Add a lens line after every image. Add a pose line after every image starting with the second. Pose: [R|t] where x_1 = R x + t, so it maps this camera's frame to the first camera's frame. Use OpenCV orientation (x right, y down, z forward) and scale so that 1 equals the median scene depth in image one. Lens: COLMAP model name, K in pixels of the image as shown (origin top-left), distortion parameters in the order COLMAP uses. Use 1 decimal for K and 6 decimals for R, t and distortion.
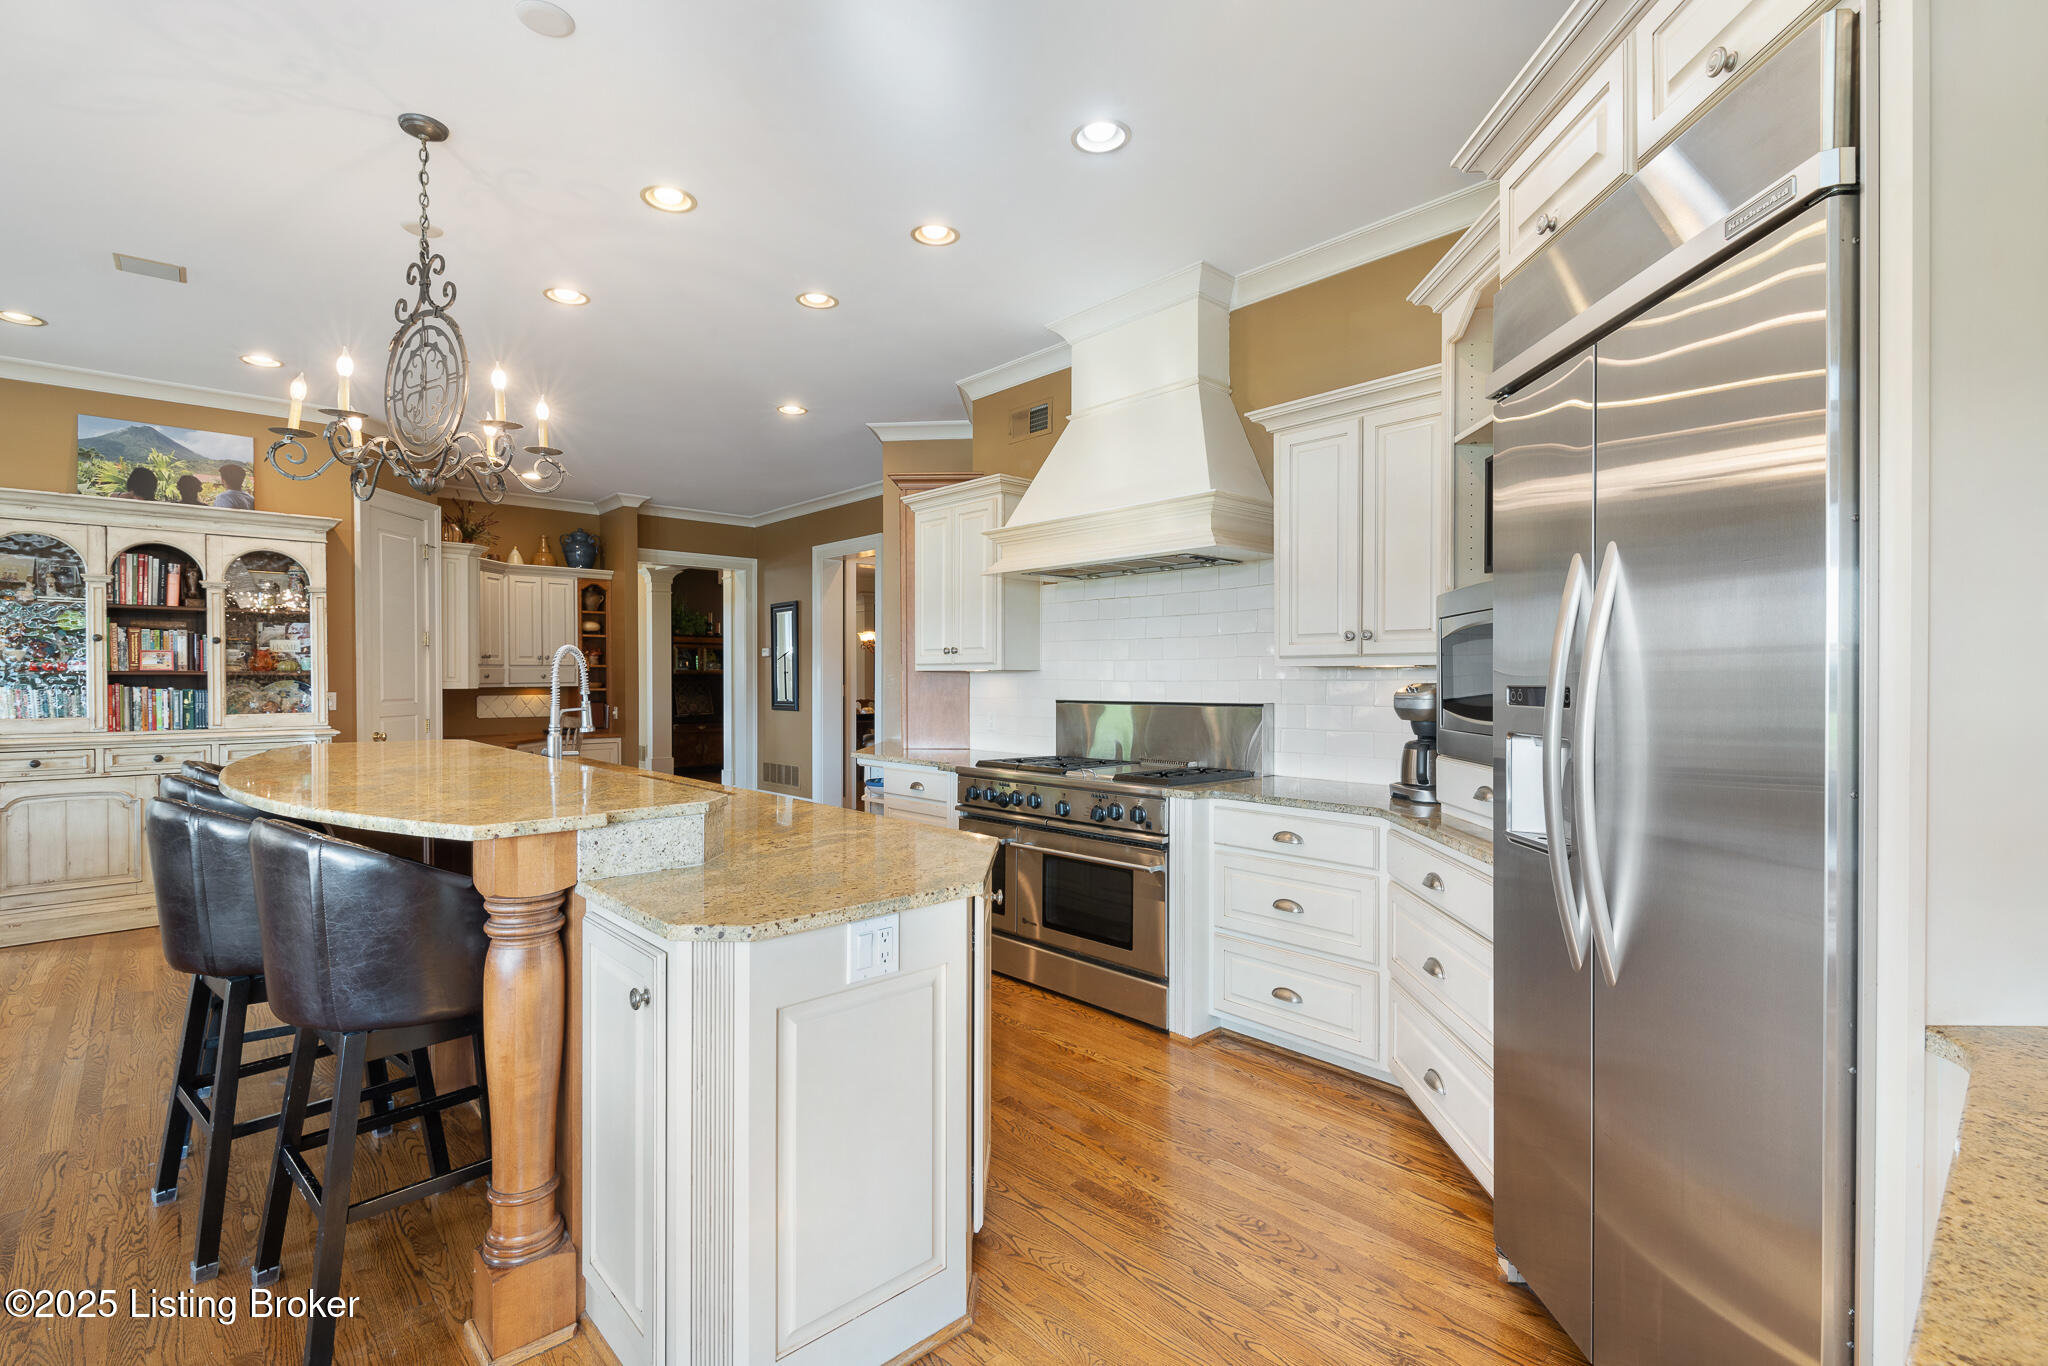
lens RADIAL K [[941.9, 0, 1017.5], [0, 941.9, 676.3], [0, 0, 1]] dist [0.000517, -0.000549]
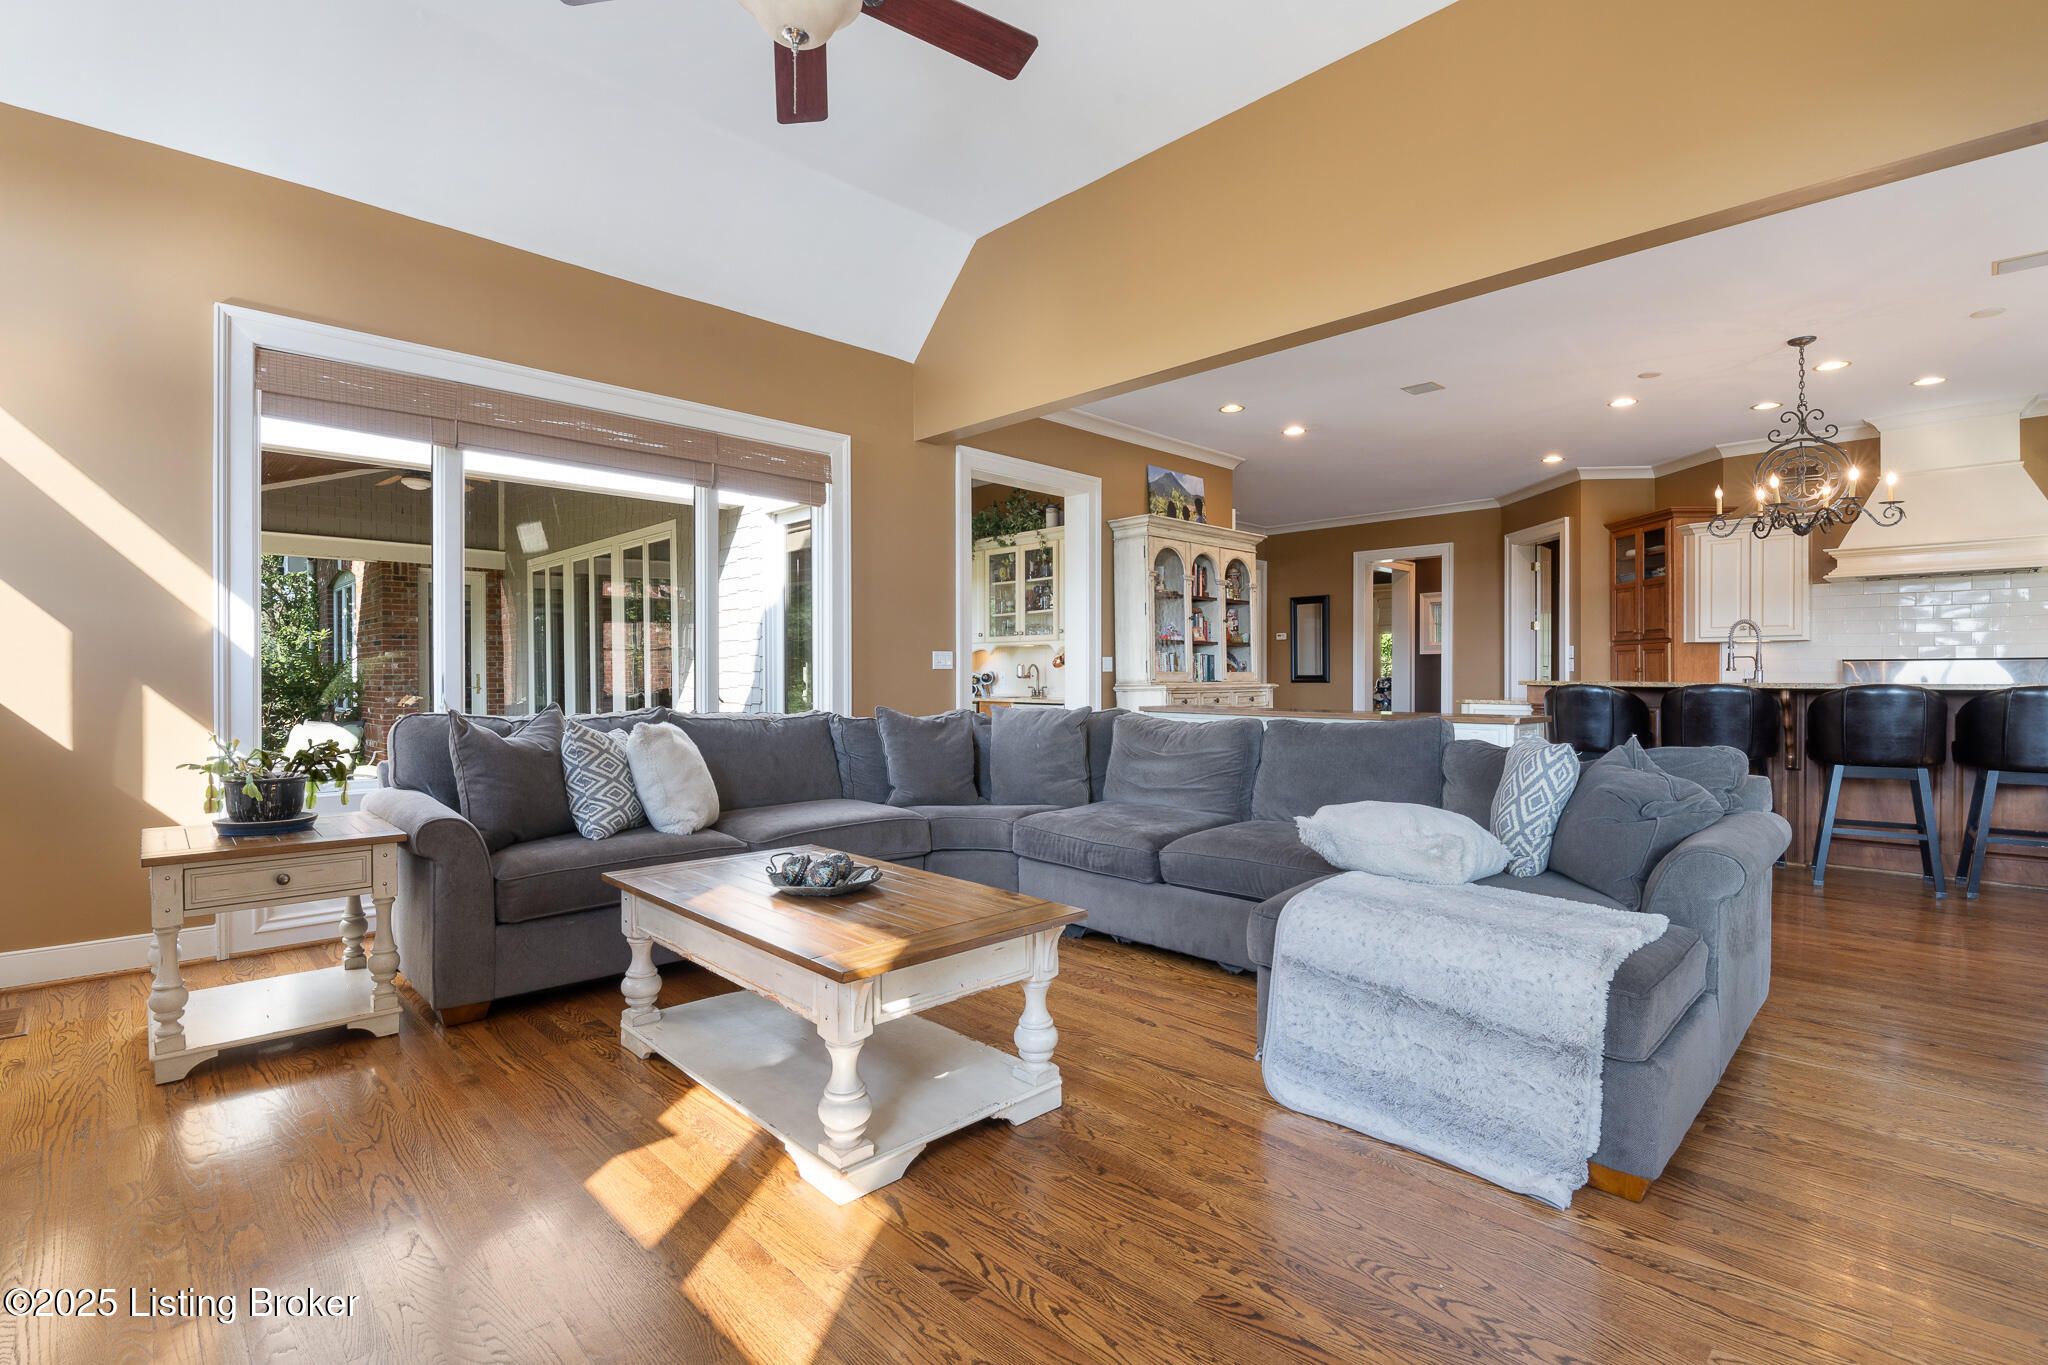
lens RADIAL K [[941.9, 0, 1017.5], [0, 941.9, 675.8], [0, 0, 1]] dist [0.000517, -0.000549]
pose [[0.998815, -0.001813, 0.048644, -1.182234], [0.001613, 0.999990, 0.004166, 0.036331], [-0.048651, -0.004082, 0.998808, -0.404088]]
